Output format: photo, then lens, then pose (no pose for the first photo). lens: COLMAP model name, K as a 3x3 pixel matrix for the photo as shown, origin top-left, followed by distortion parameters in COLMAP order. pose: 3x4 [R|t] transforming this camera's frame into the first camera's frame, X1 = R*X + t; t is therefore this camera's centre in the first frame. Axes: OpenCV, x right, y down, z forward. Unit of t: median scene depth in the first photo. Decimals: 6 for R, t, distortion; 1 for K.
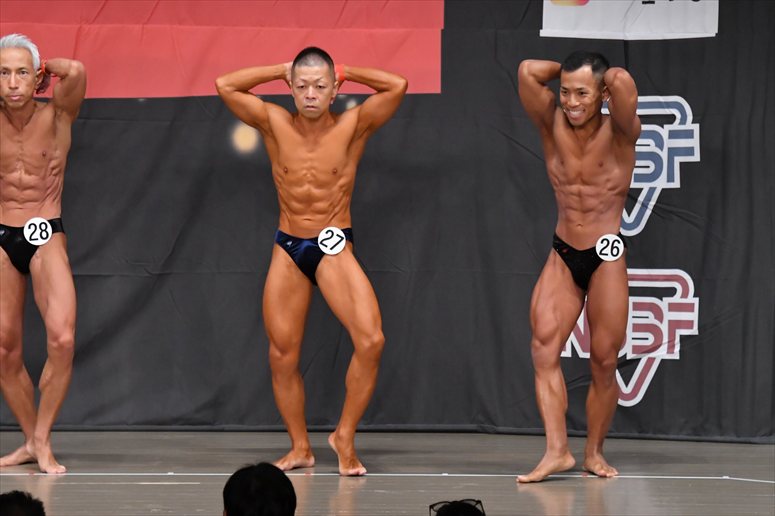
lens RADIAL K [[5287.5, 0, 409.8], [0, 5287.5, 252.2], [0, 0, 1]] dist [2.078215, 0.000000]
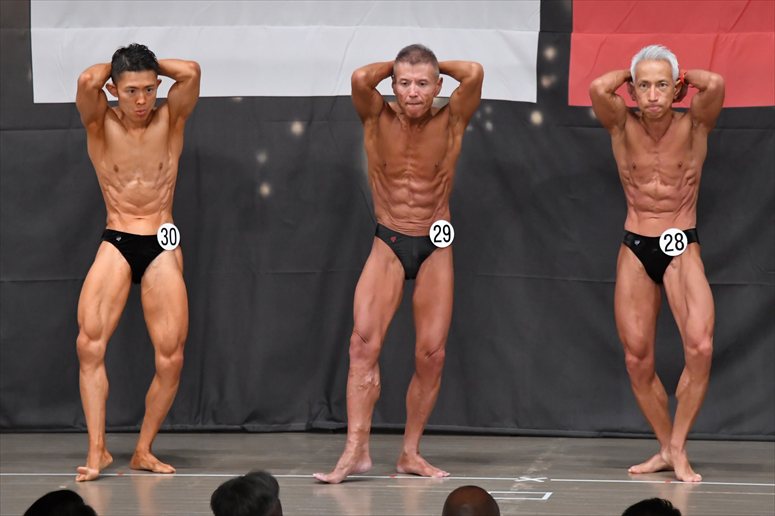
lens RADIAL K [[5287.5, 0, 396.6], [0, 5287.5, 252.5], [0, 0, 1]] dist [2.078215, 0.000000]
pose [[0.986140, -0.001524, -0.165906, 0.179095], [0.001155, 0.999997, -0.002321, 0.002331], [0.165909, 0.002098, 0.986139, 0.021538]]
